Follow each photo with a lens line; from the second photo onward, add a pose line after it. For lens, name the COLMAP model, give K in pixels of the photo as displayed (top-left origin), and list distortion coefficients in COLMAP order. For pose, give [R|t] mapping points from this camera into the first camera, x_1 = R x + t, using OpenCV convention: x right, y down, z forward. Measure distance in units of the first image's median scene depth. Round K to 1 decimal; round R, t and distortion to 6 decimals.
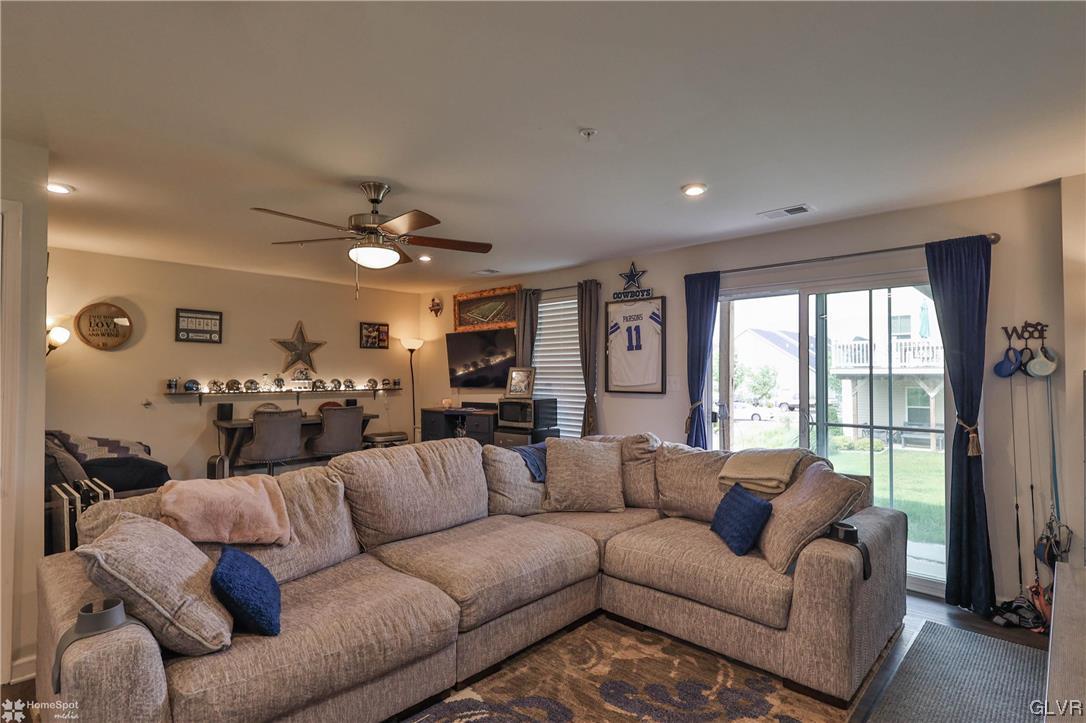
lens RADIAL K [[528.8, 0, 543.0], [0, 528.8, 361.5], [0, 0, 1]] dist [-0.030238, 0.000062]
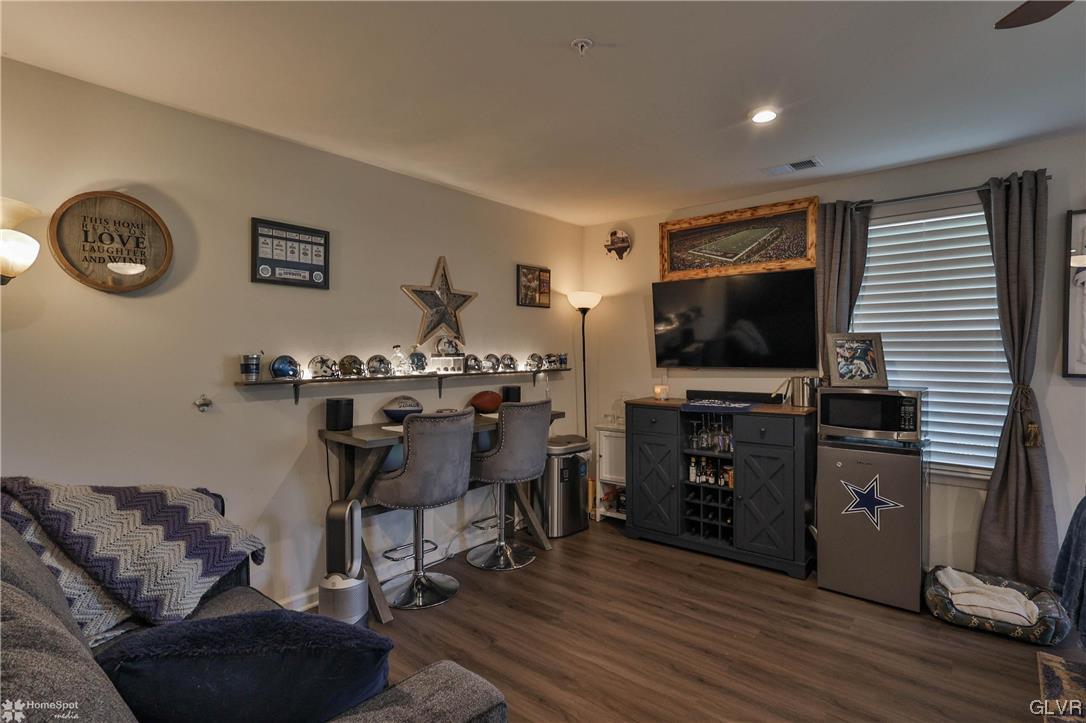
lens RADIAL K [[528.8, 0, 543.0], [0, 528.8, 361.5], [0, 0, 1]] dist [-0.030238, 0.000062]
pose [[0.999853, -0.001587, 0.017064, -0.370599], [0.000818, 0.998986, 0.045014, 0.015028], [-0.017118, -0.044993, 0.998841, 0.410642]]
